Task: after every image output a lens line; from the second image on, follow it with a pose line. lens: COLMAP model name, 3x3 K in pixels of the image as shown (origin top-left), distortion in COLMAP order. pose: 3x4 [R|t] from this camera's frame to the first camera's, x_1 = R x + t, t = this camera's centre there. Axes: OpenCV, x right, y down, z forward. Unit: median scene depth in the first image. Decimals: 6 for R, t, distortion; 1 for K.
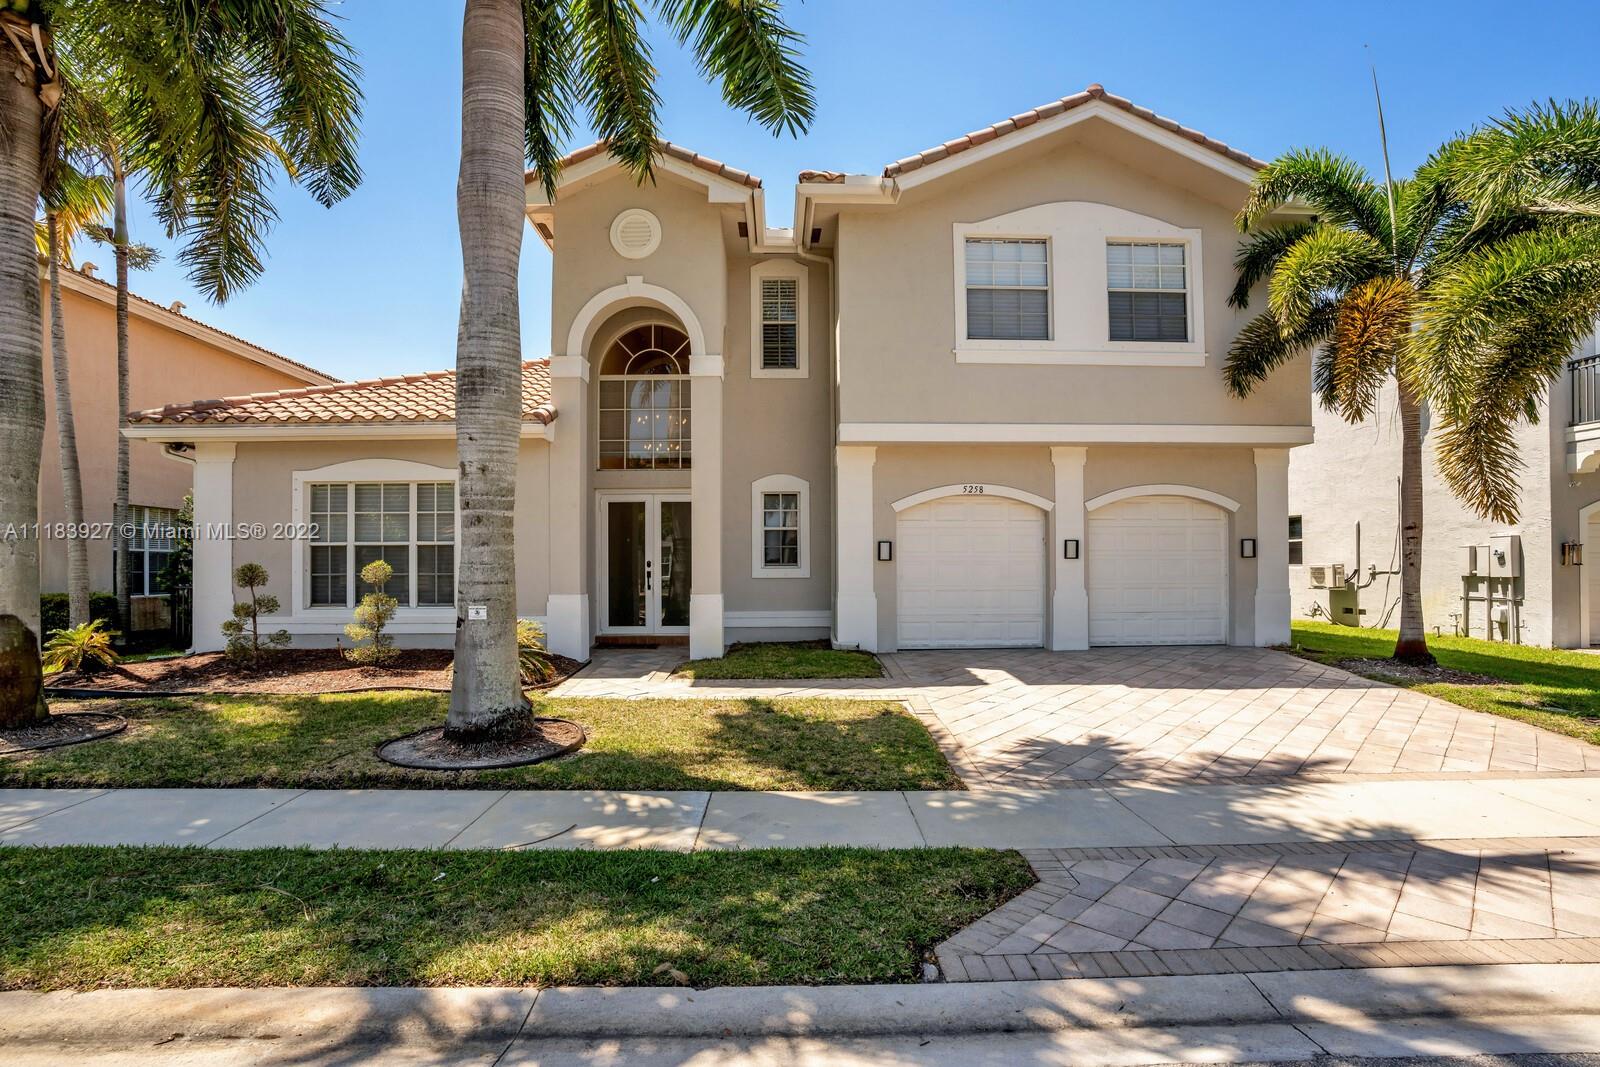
lens RADIAL K [[804.7, 0, 800.0], [0, 804.7, 533.5], [0, 0, 1]] dist [-0.075234, 0.030876]
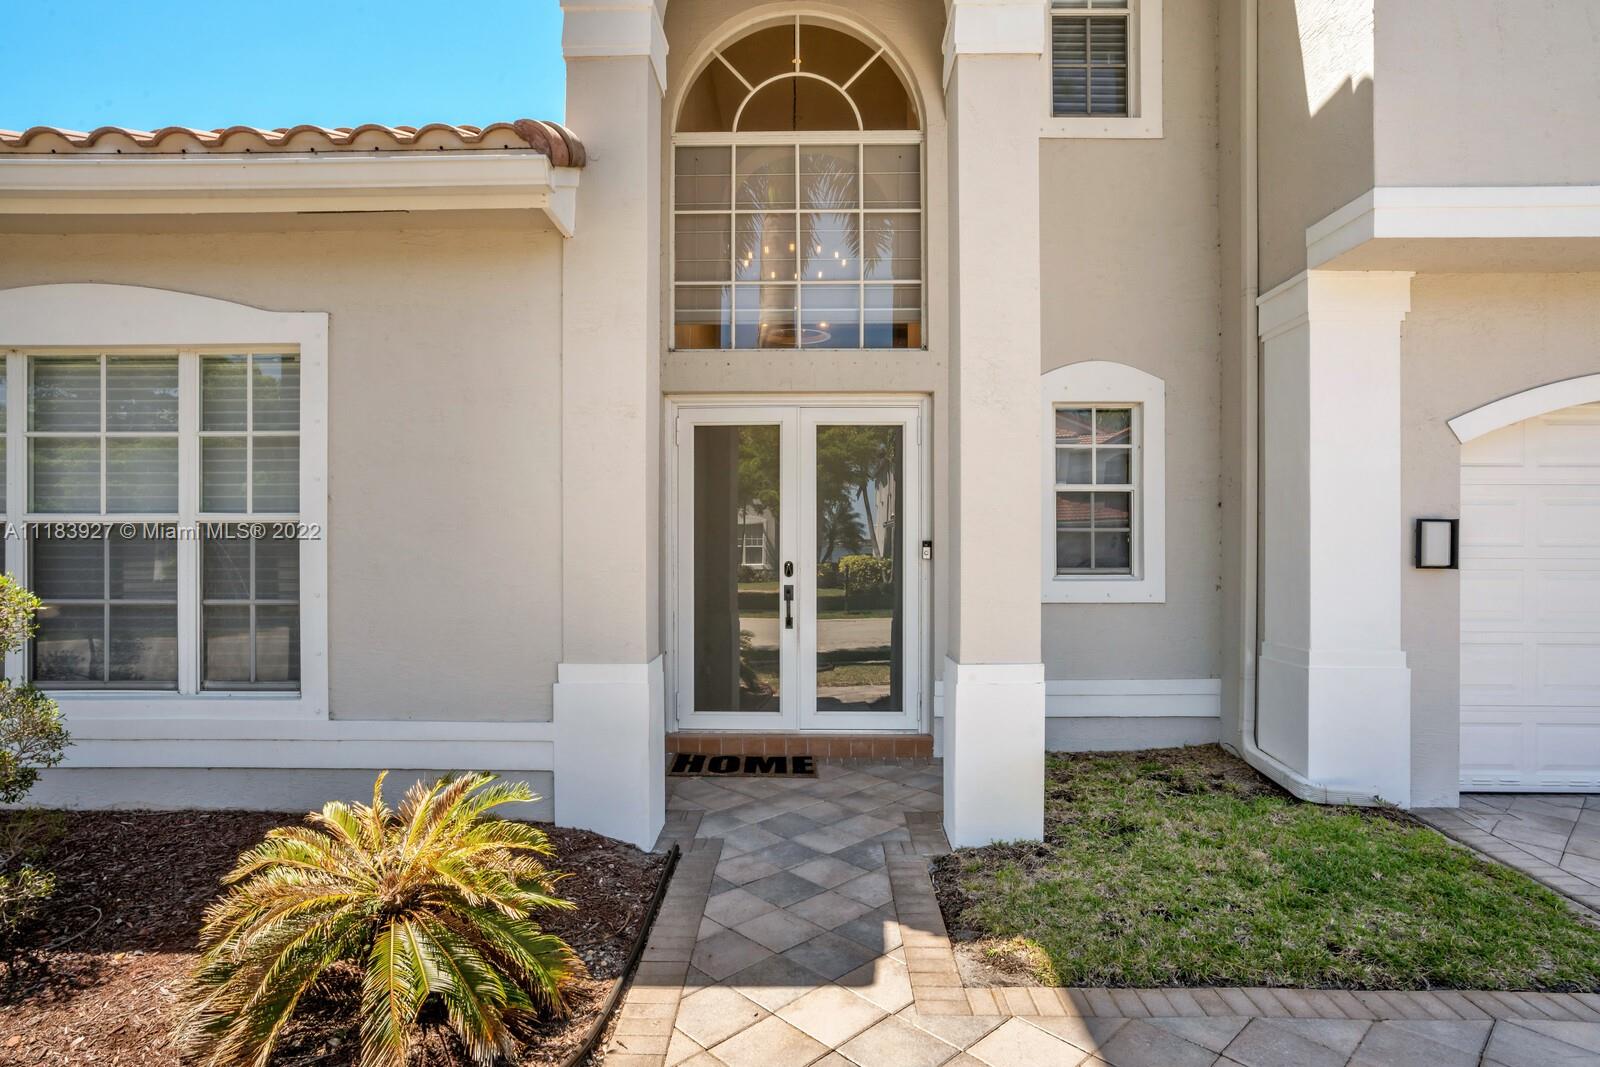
lens RADIAL K [[918.2, 0, 800.0], [0, 918.2, 533.5], [0, 0, 1]] dist [-0.070014, 0.000195]
pose [[0.999023, 0.004612, -0.043961, -0.182852], [-0.003741, 0.999795, 0.019887, 0.010053], [0.044044, -0.019703, 0.998835, 0.579442]]
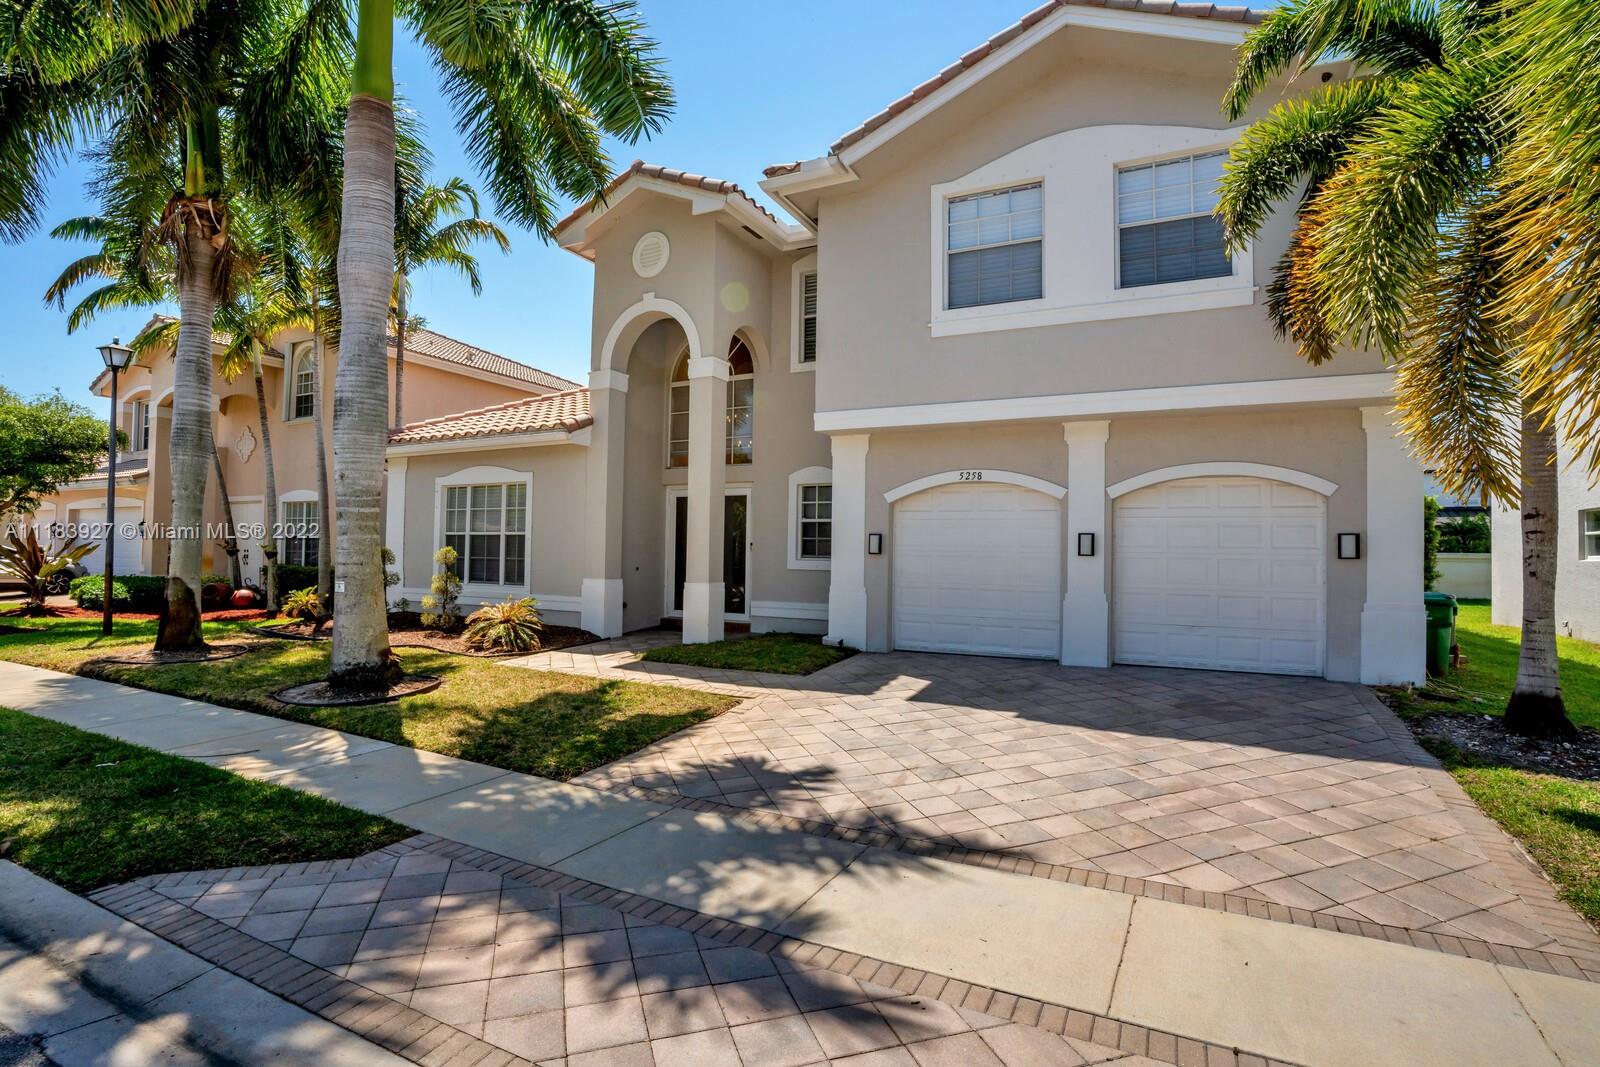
lens RADIAL K [[790.1, 0, 797.0], [0, 790.1, 513.7], [0, 0, 1]] dist [-0.087748, 0.044723]
pose [[0.875021, -0.006677, -0.484038, 0.486976], [0.000136, 0.999908, -0.013546, -0.001382], [0.484084, 0.011787, 0.874942, 0.147217]]
